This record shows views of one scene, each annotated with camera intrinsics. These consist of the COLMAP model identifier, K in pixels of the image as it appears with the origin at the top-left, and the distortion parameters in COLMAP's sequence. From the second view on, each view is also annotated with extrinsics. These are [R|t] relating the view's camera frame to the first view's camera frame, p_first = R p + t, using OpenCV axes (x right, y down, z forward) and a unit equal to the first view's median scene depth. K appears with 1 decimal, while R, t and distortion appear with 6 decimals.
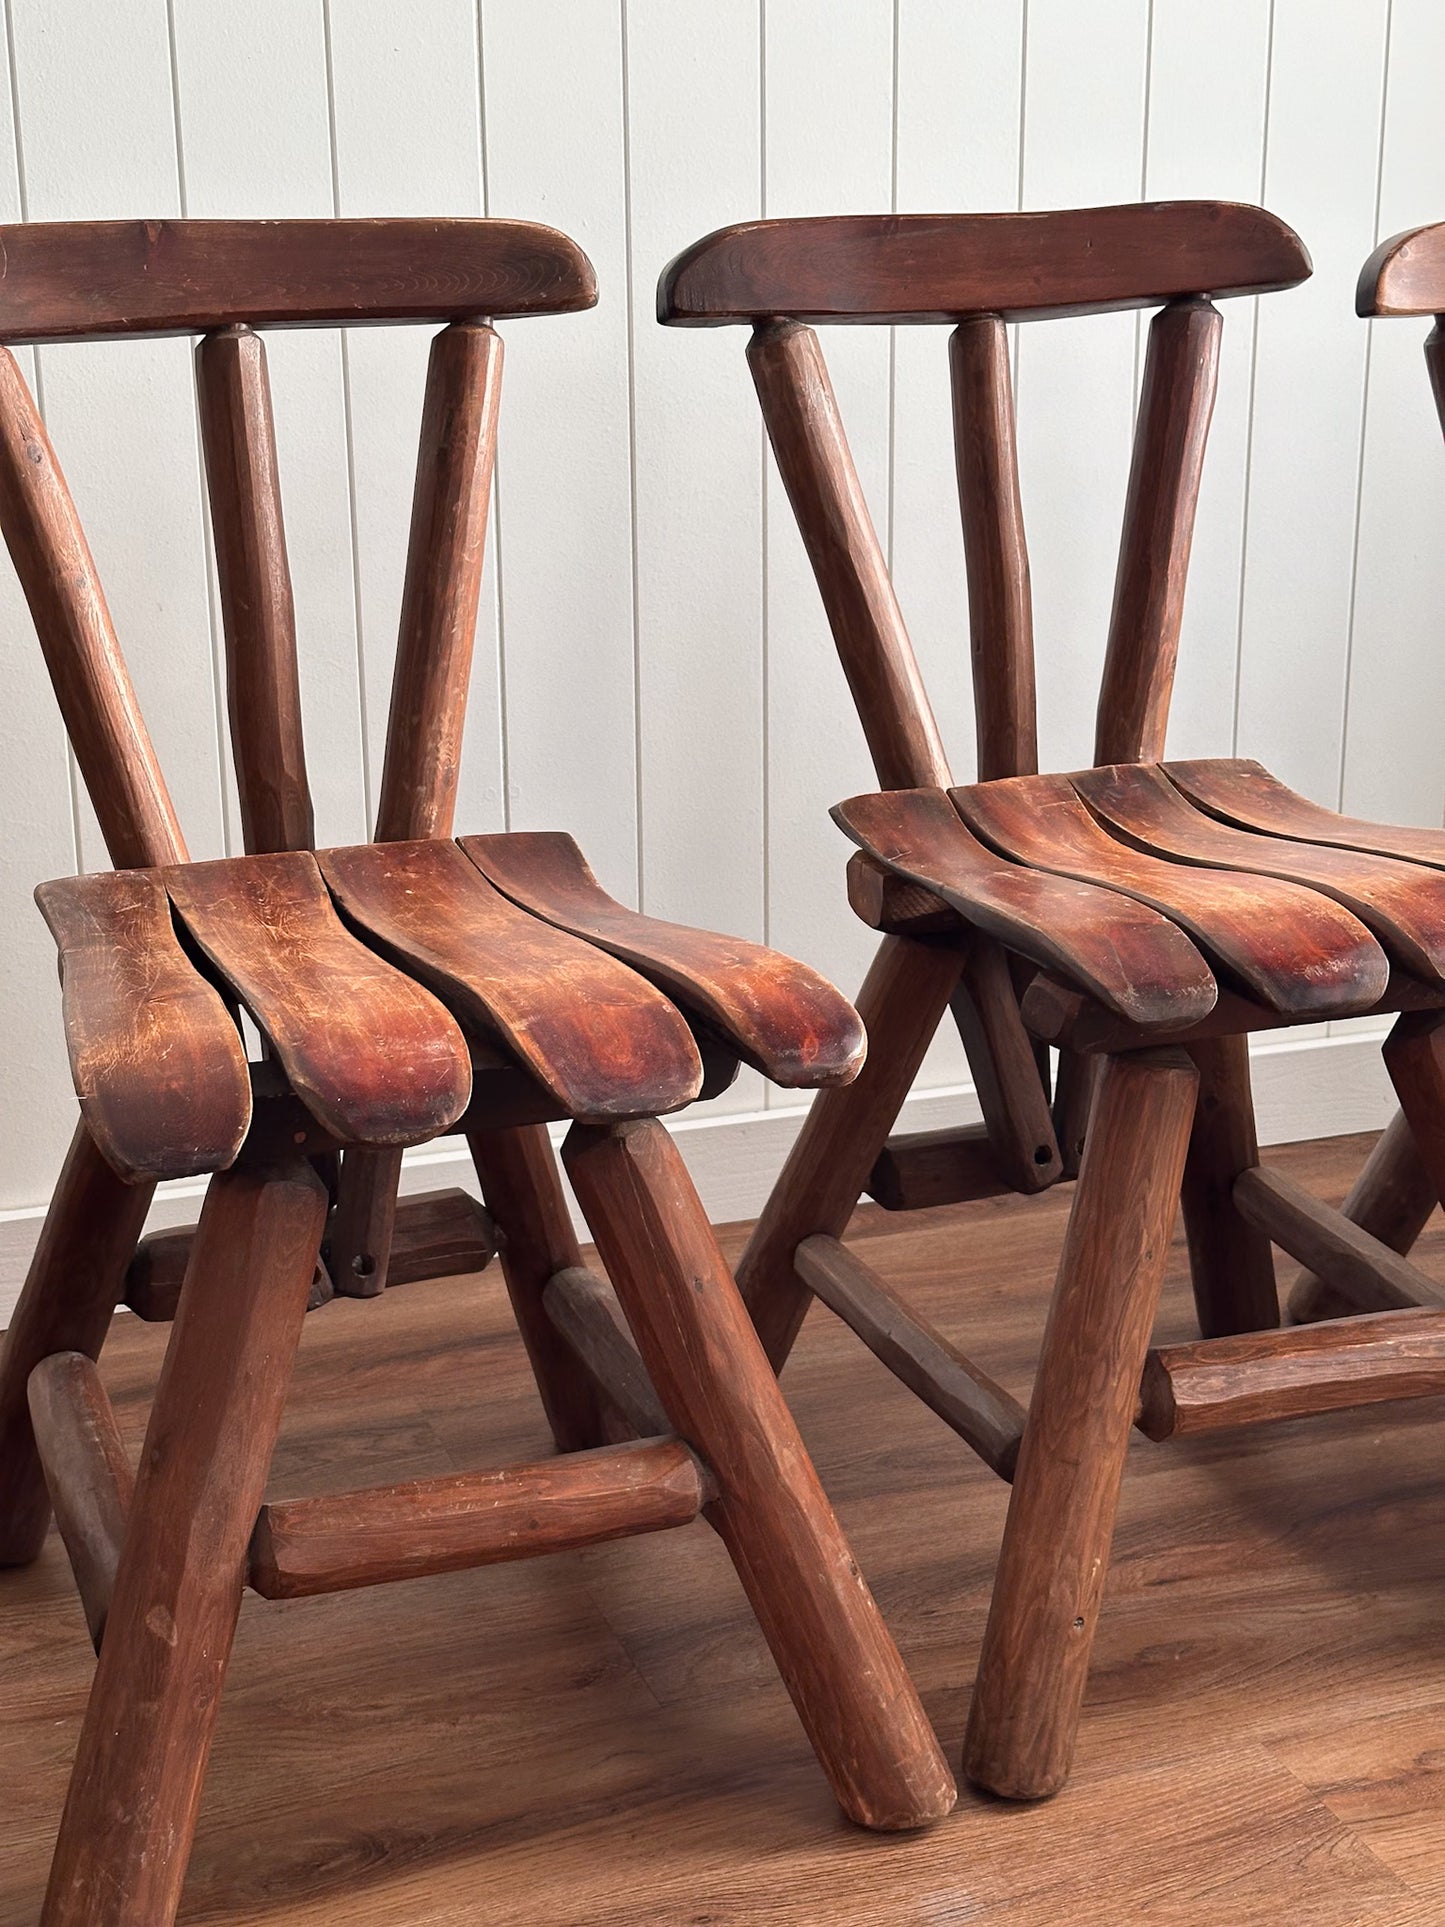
lens RADIAL K [[2649.9, 0, 722.5], [0, 2649.9, 963.5], [0, 0, 1]] dist [0.138447, -0.180651]
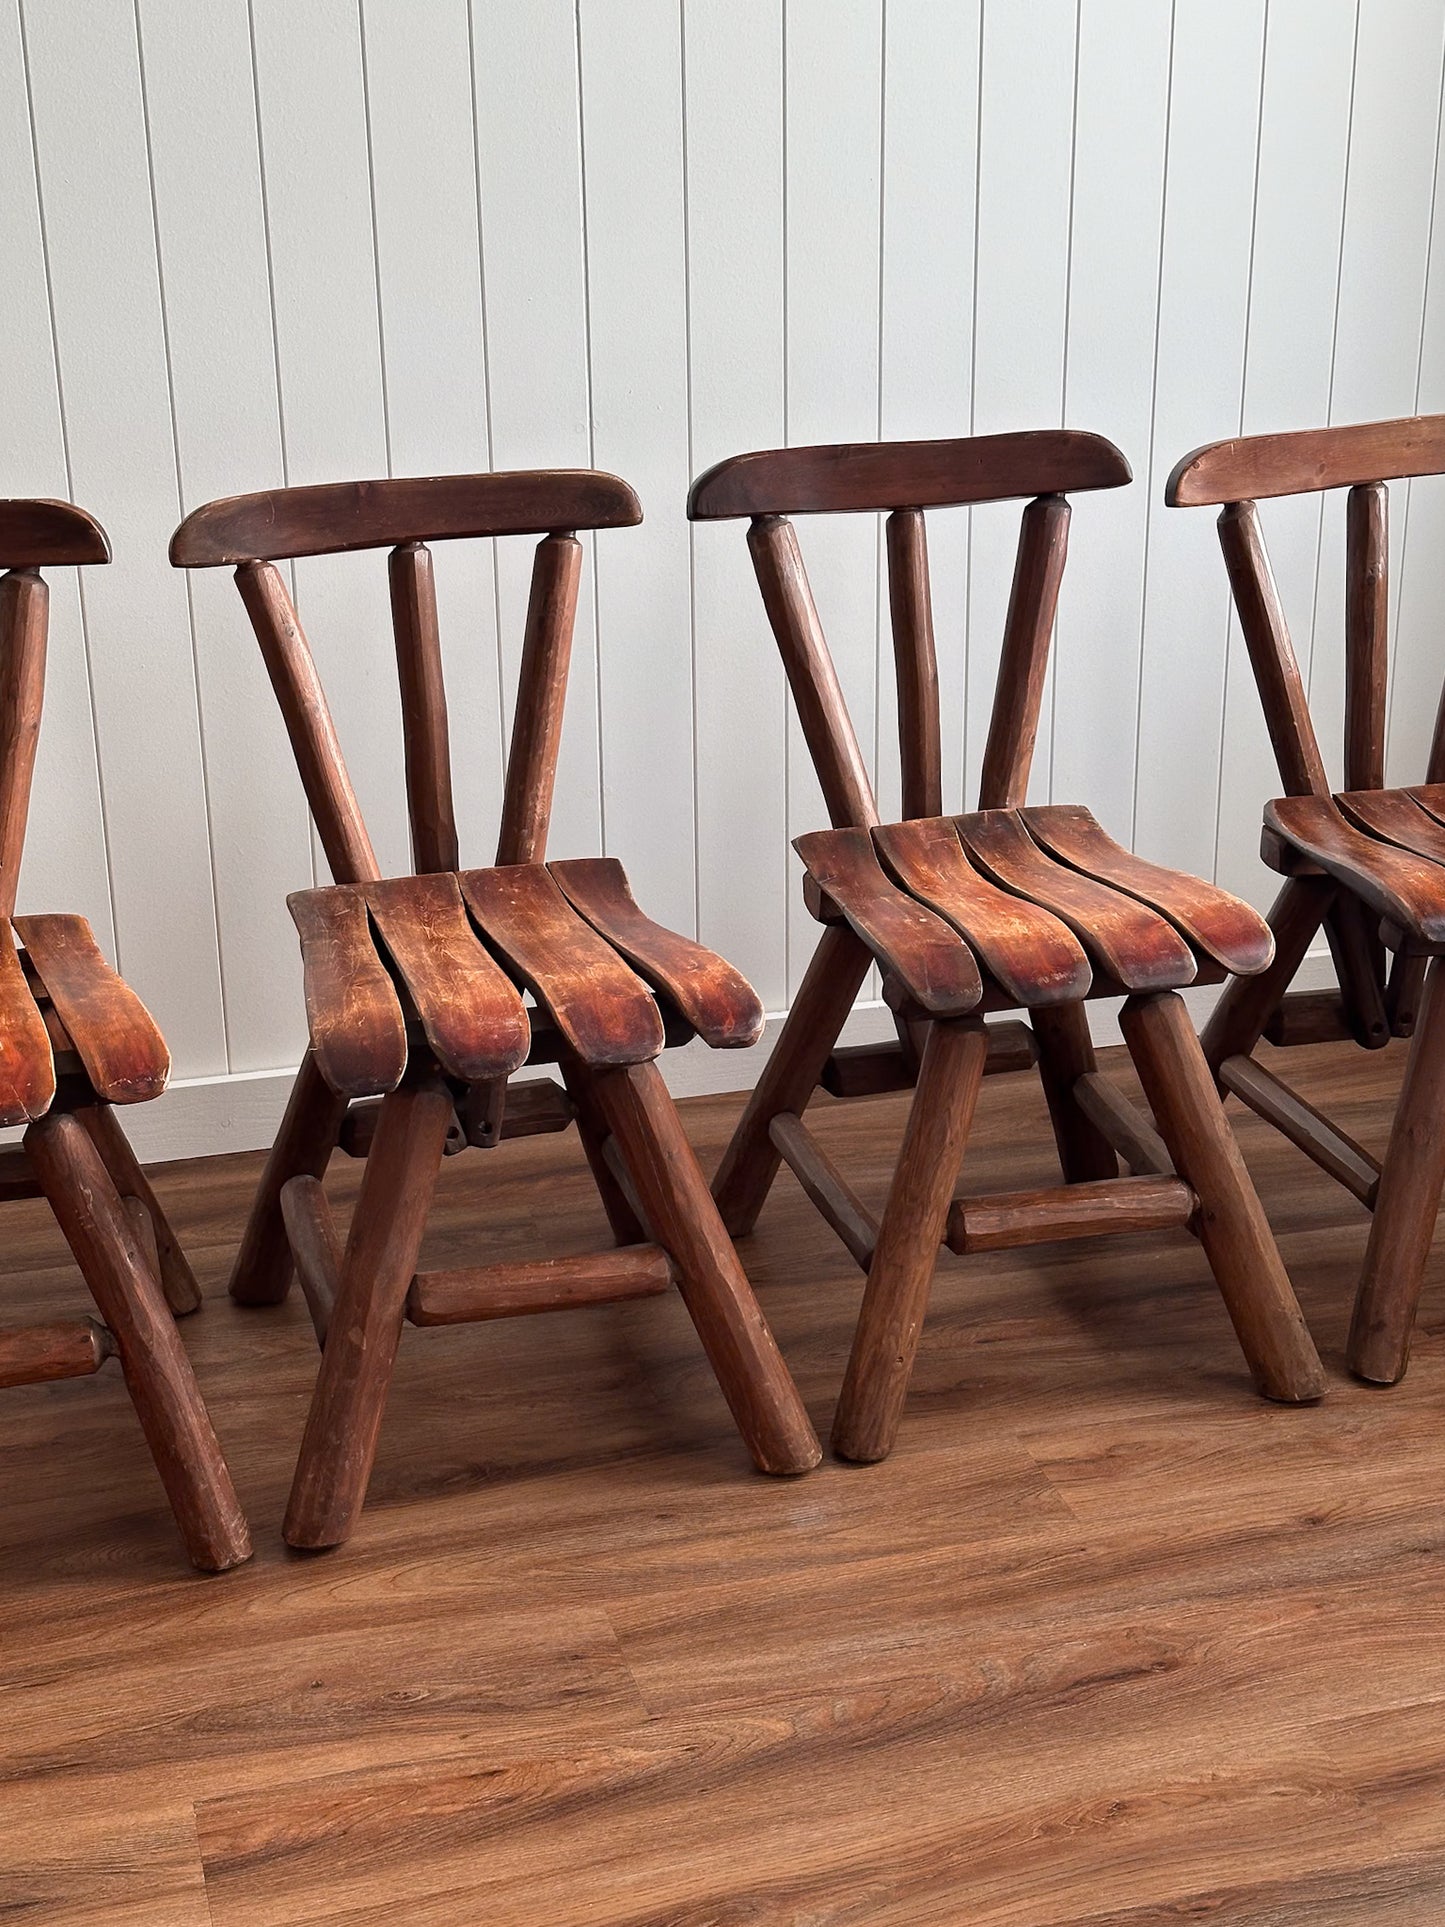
lens RADIAL K [[2649.9, 0, 722.5], [0, 2649.9, 963.5], [0, 0, 1]] dist [0.138447, -0.180651]
pose [[0.996450, 0.026950, -0.079753, 0.142615], [-0.020298, 0.996336, 0.083080, -0.130567], [0.081700, -0.081166, 0.993346, -0.612082]]
